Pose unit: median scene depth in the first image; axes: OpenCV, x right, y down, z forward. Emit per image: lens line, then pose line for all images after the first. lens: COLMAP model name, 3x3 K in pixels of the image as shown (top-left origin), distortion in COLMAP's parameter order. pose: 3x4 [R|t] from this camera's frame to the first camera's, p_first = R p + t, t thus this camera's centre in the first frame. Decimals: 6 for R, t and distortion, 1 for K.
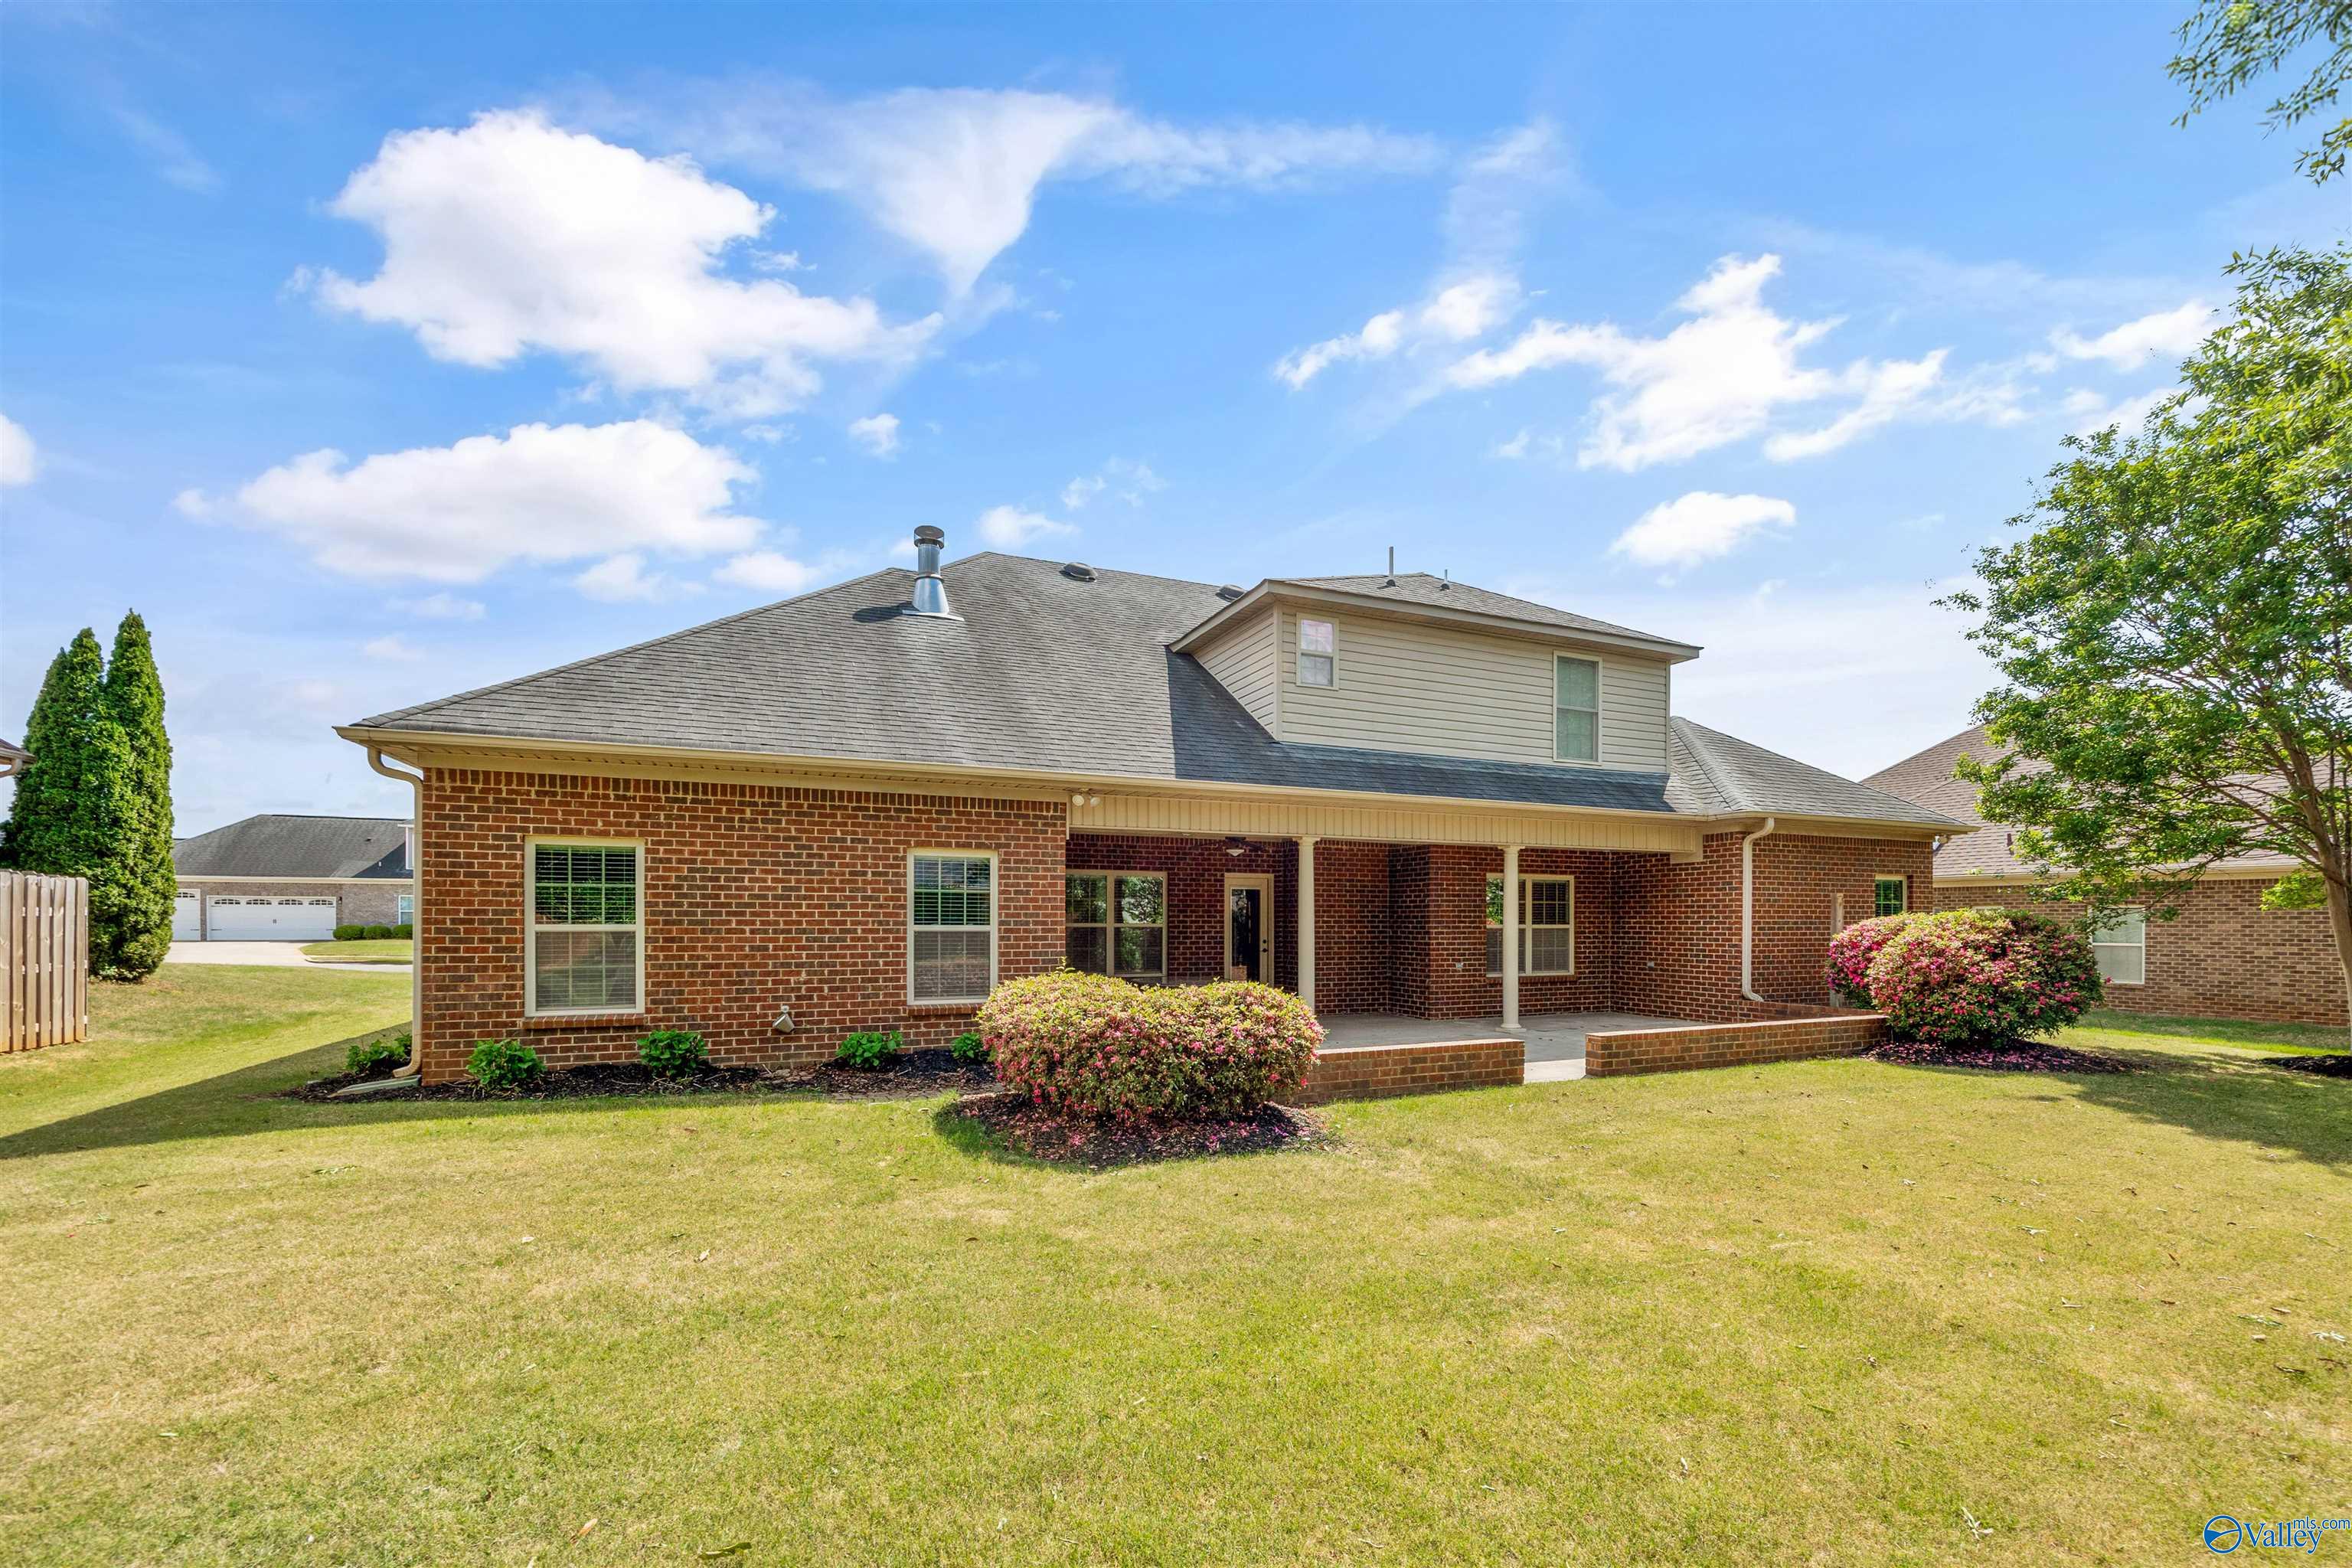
lens RADIAL K [[908.8, 0, 1181.2], [0, 908.8, 938.2], [0, 0, 1]] dist [-0.001792, -0.000098]
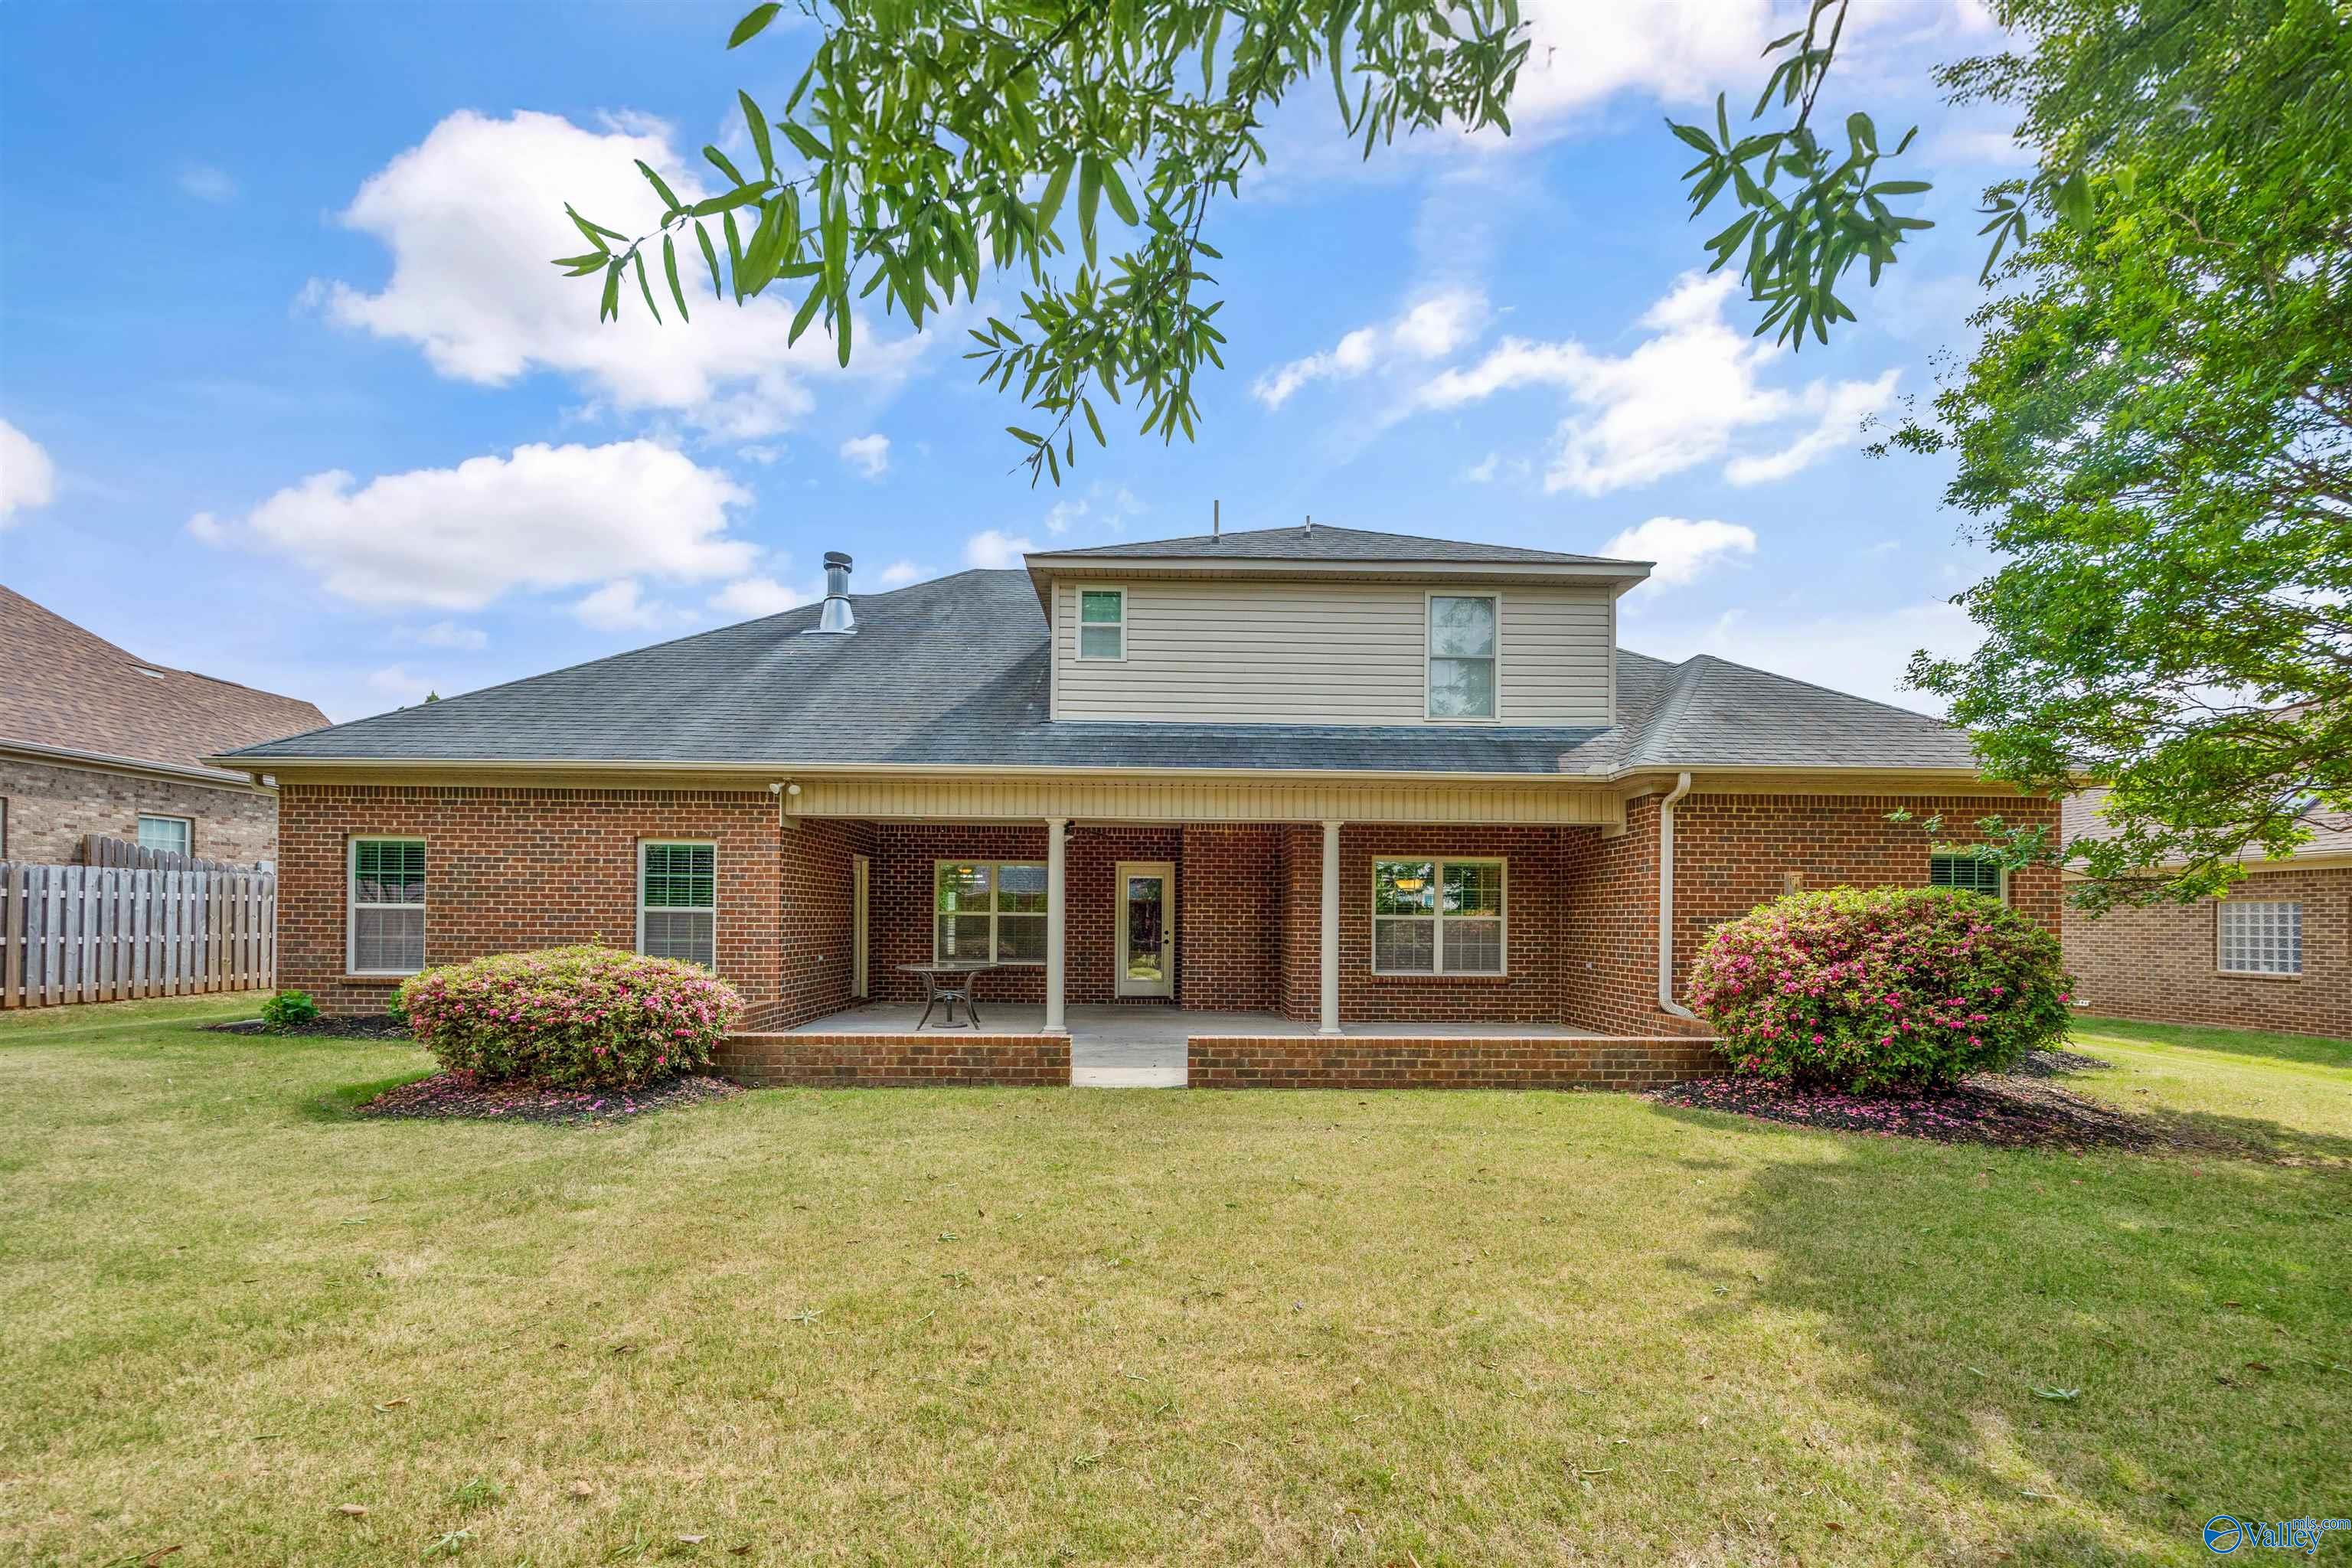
lens RADIAL K [[882.3, 0, 1176.2], [0, 882.3, 923.0], [0, 0, 1]] dist [-0.001575, -0.000066]
pose [[0.932047, 0.007819, -0.362253, 0.687727], [-0.014448, 0.999774, -0.015595, 0.012805], [0.362049, 0.019769, 0.931949, 0.216866]]
